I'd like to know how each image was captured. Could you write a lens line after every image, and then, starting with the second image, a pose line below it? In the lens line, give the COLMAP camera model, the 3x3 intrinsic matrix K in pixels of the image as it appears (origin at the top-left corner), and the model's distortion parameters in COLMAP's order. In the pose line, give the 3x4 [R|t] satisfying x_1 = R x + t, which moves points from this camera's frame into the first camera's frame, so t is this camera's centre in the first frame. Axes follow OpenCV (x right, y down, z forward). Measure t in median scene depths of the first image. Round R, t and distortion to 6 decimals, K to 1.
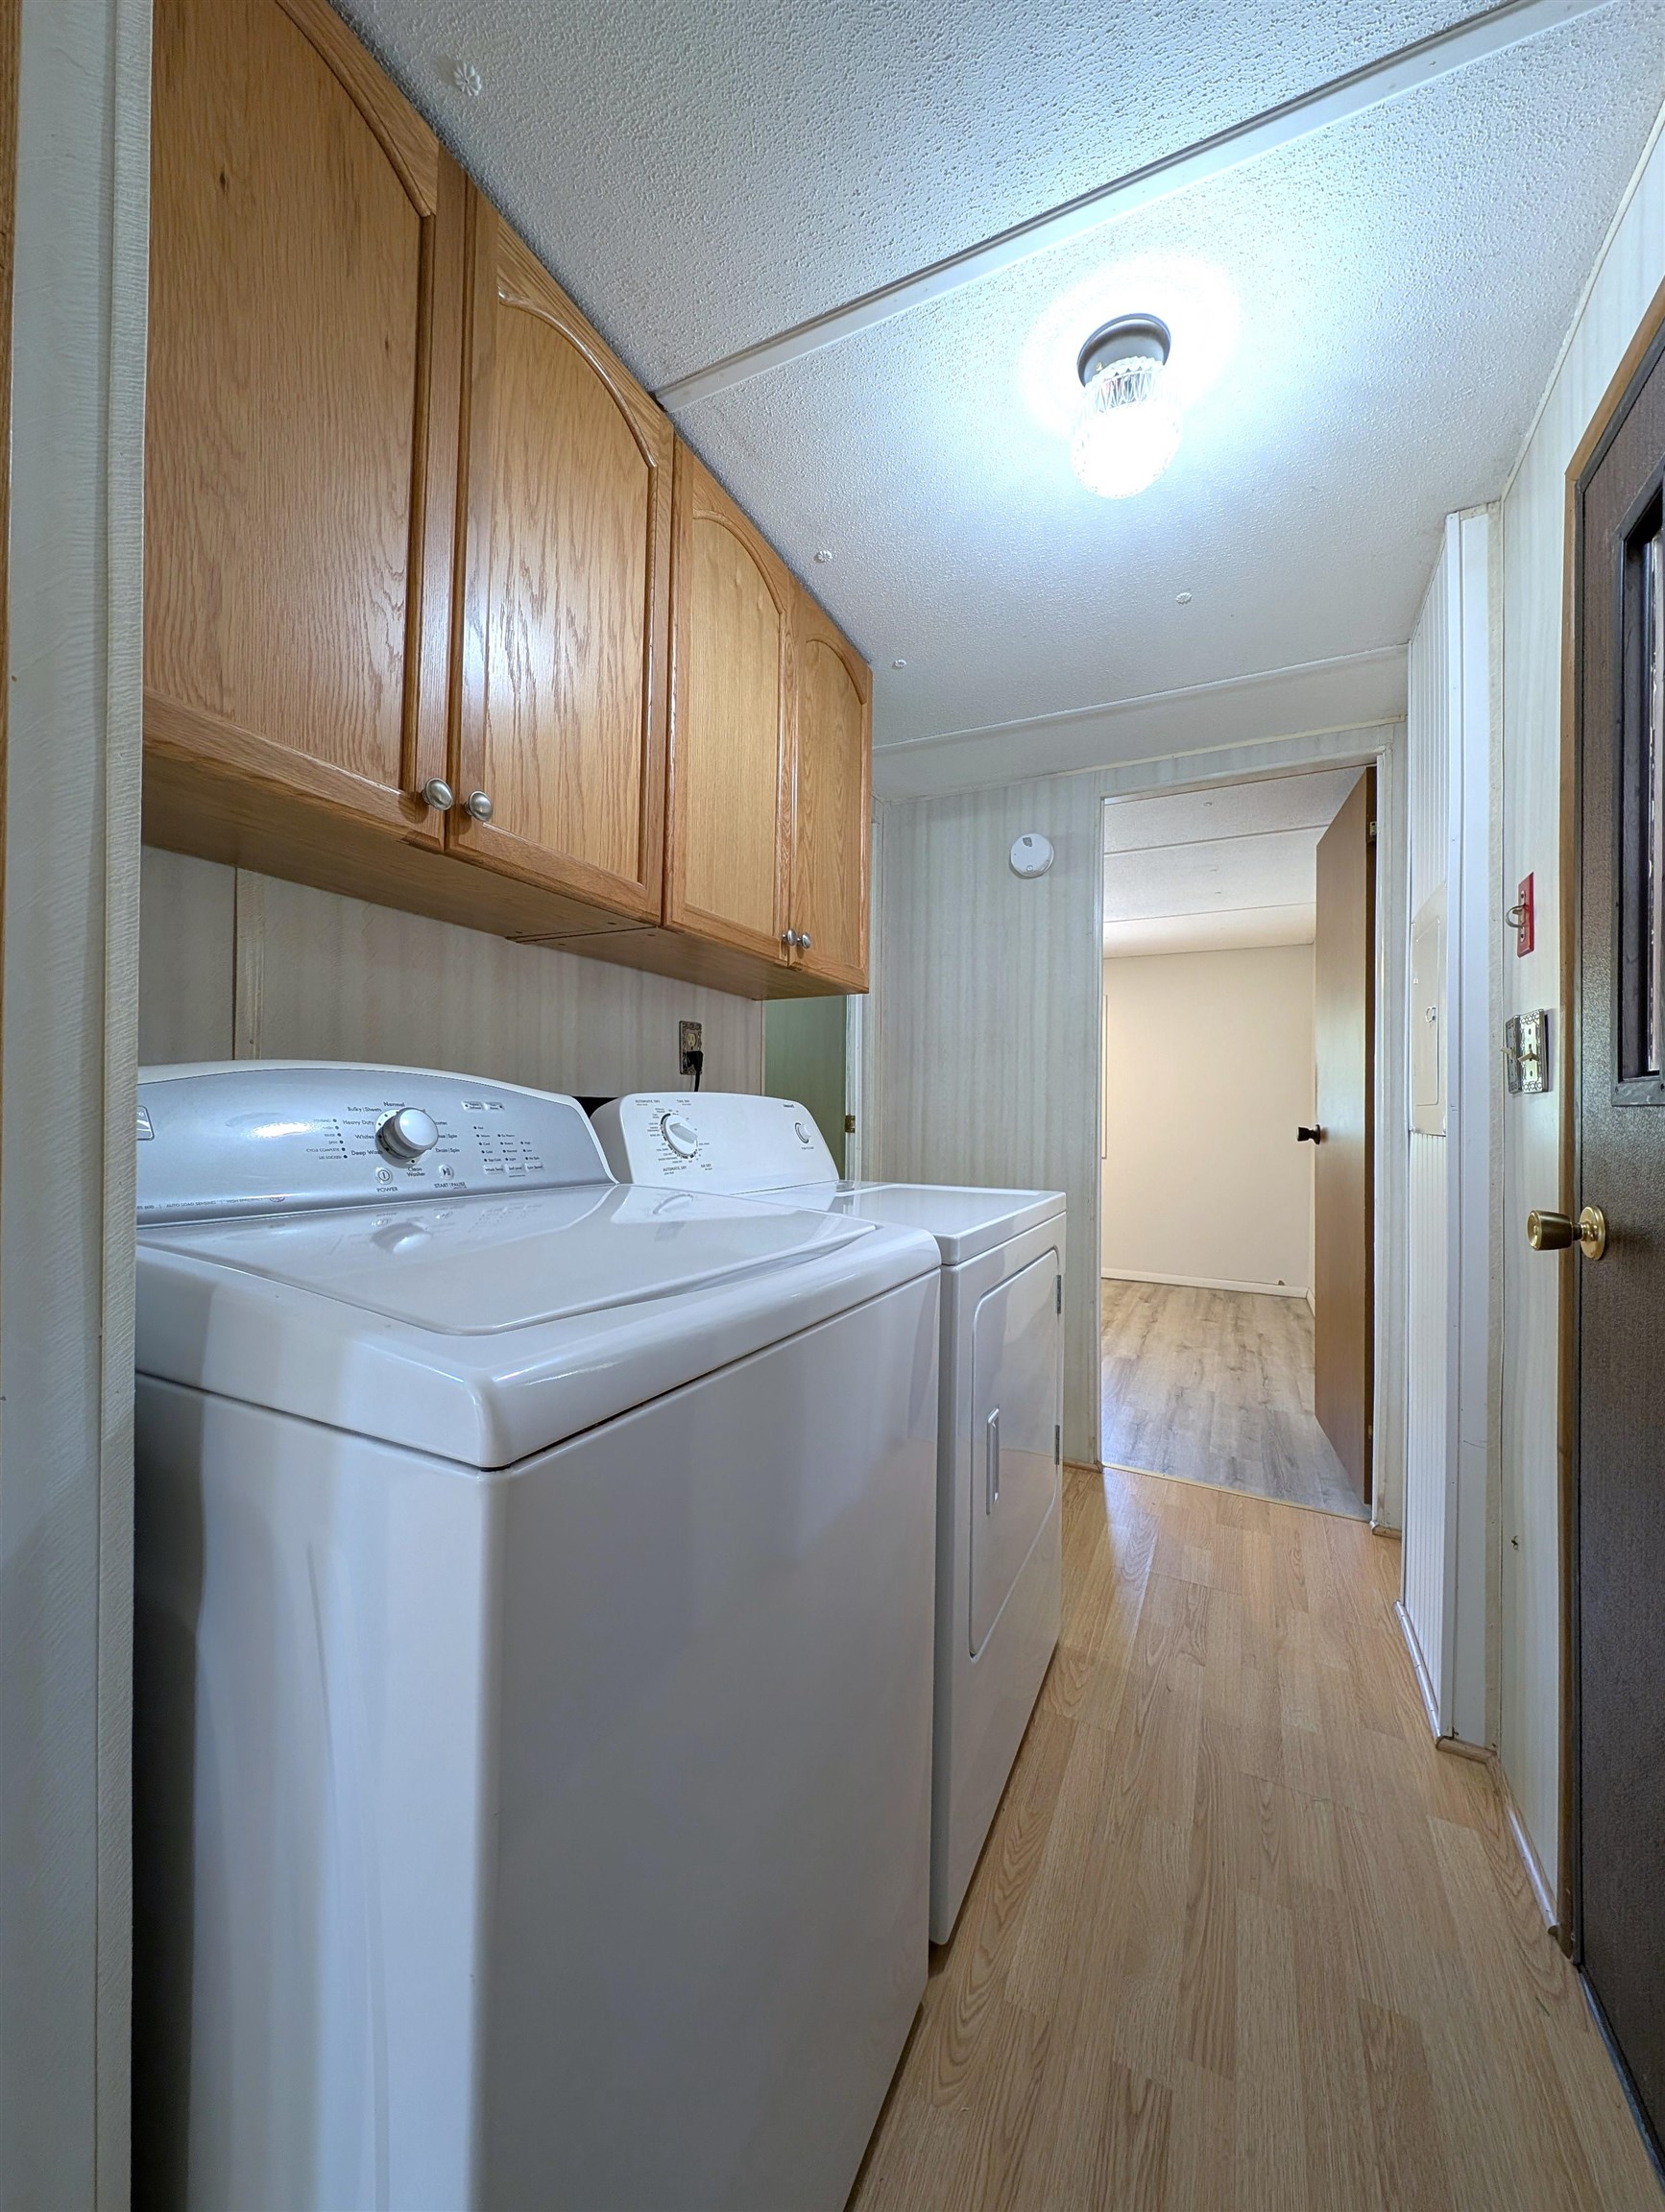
lens RADIAL K [[821.0, 0, 832.5], [0, 821.0, 1106.0], [0, 0, 1]] dist [-0.022624, 0.000652]
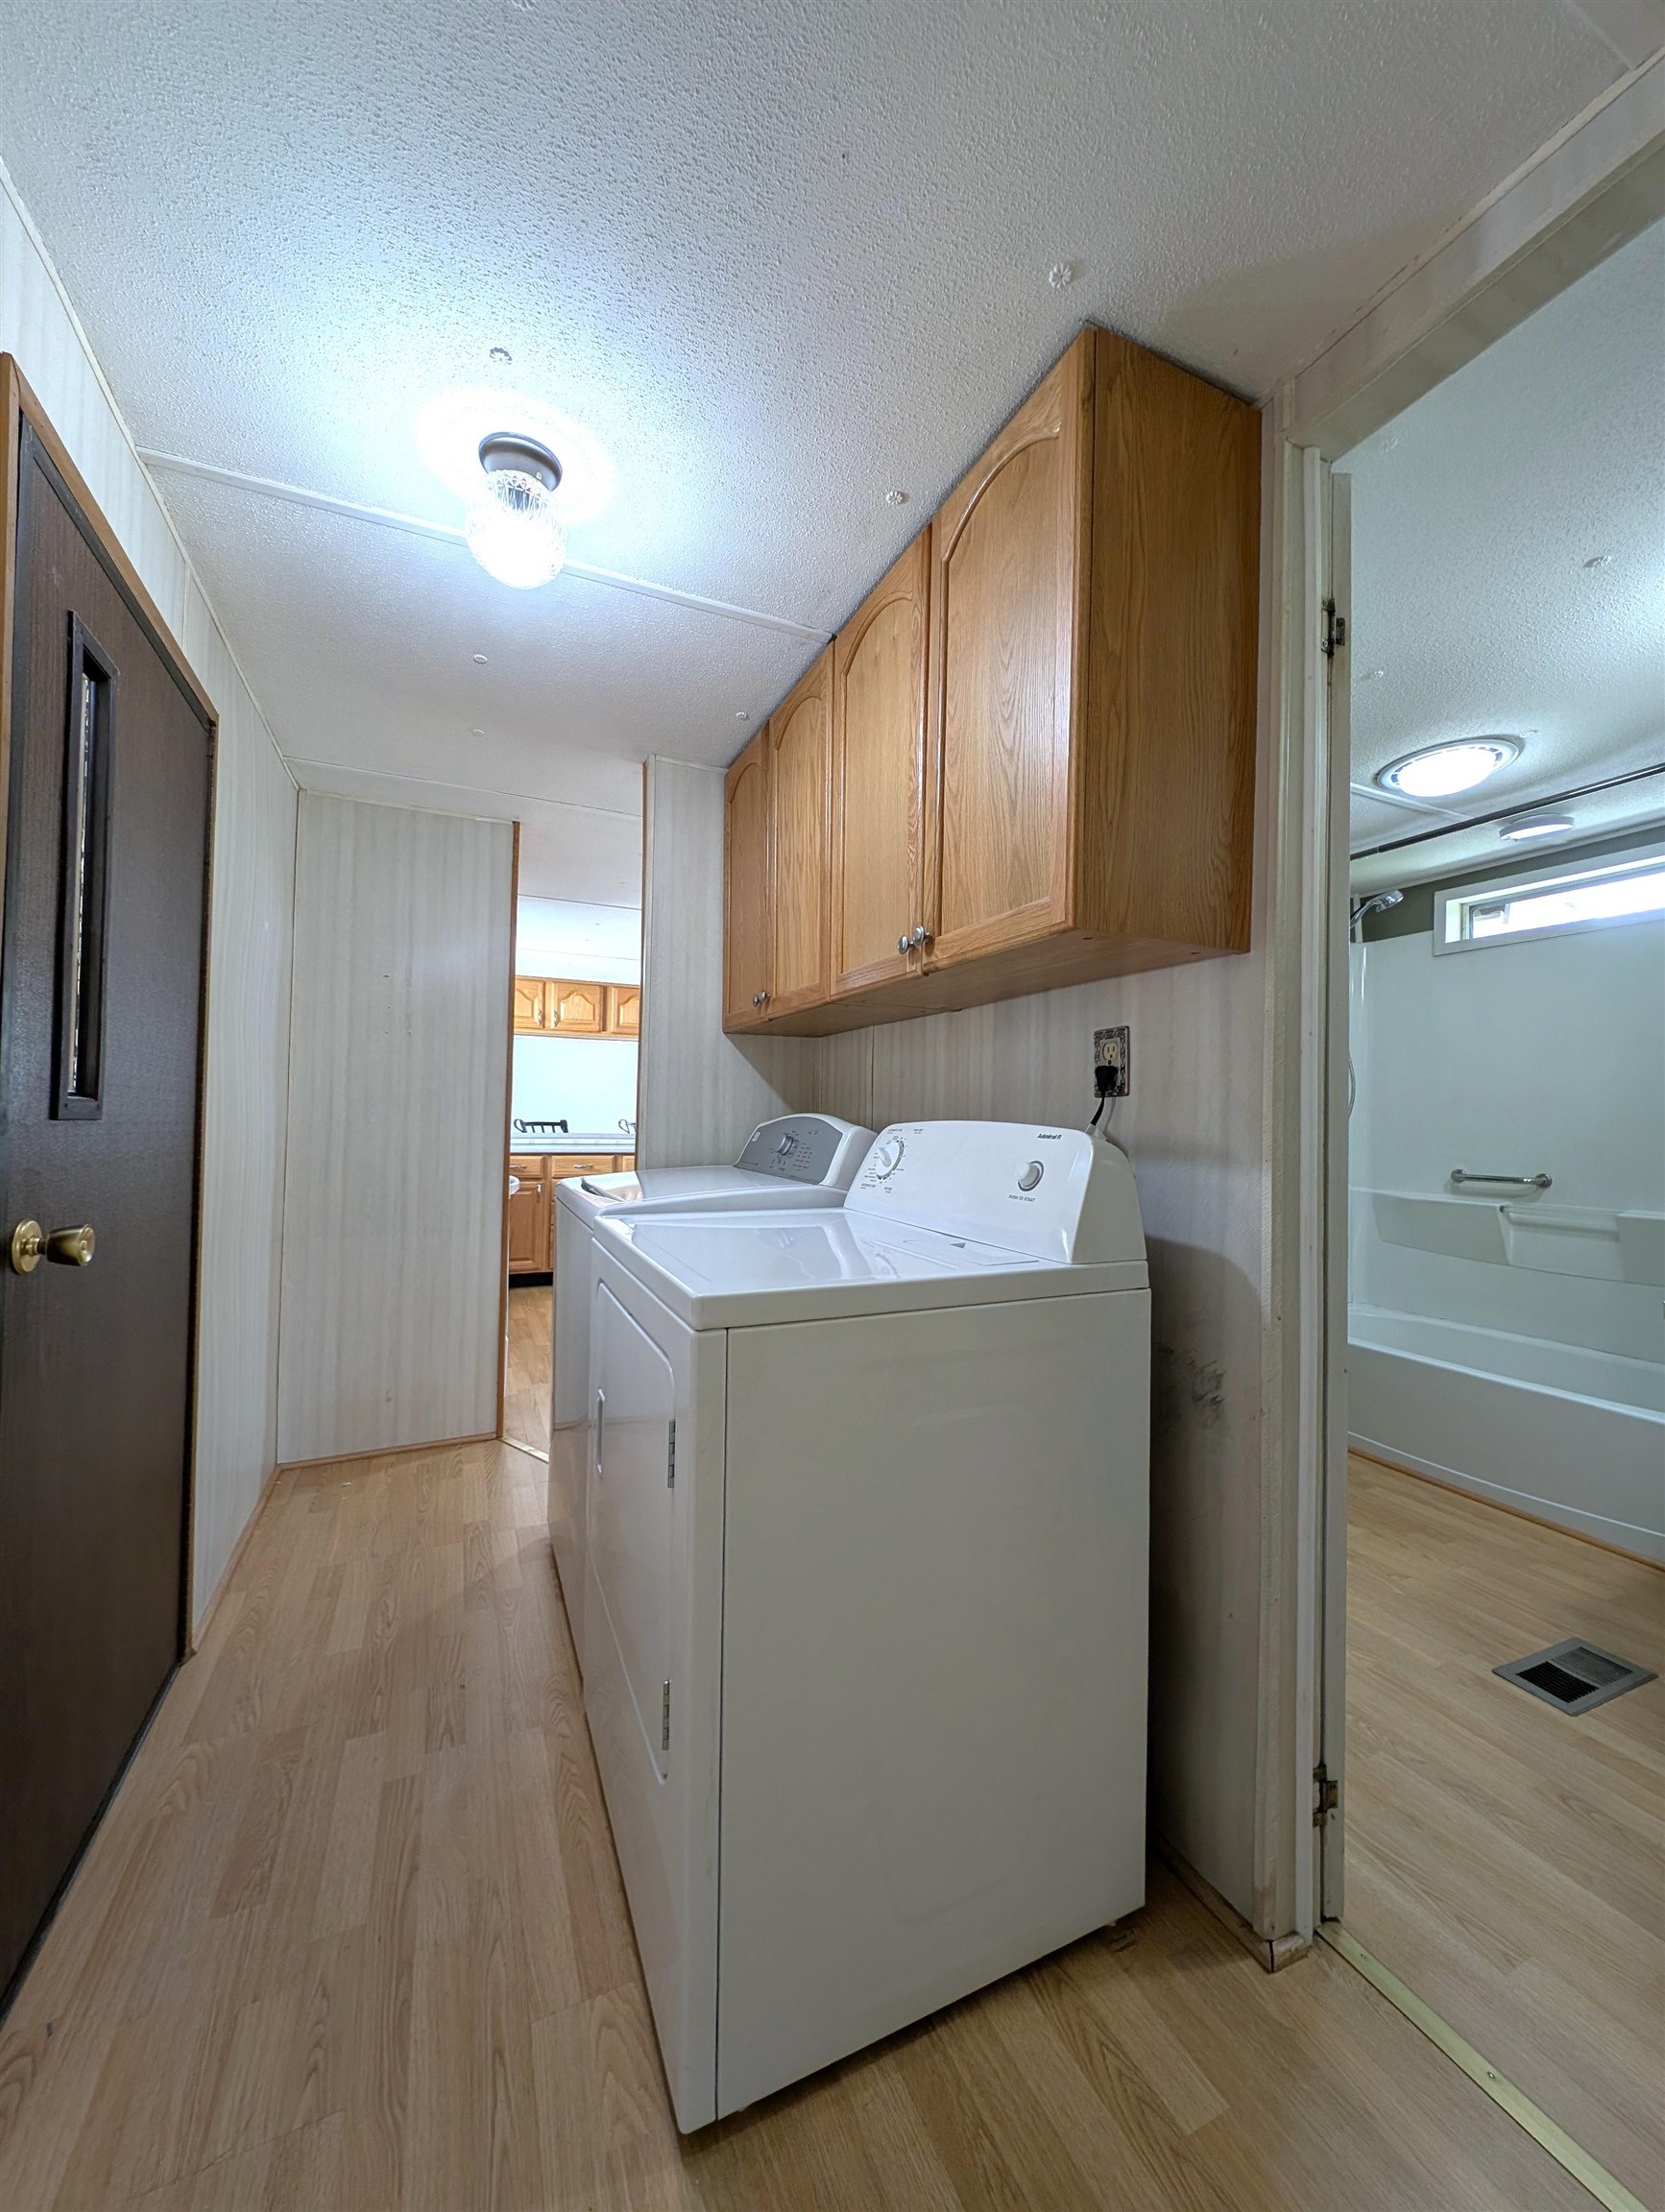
lens RADIAL K [[821.0, 0, 832.5], [0, 821.0, 1106.0], [0, 0, 1]] dist [-0.022624, 0.000652]
pose [[-0.631310, -0.035724, -0.774707, 0.688139], [-0.016769, 0.999334, -0.032417, -0.000965], [0.775349, -0.007475, -0.631489, 1.515238]]
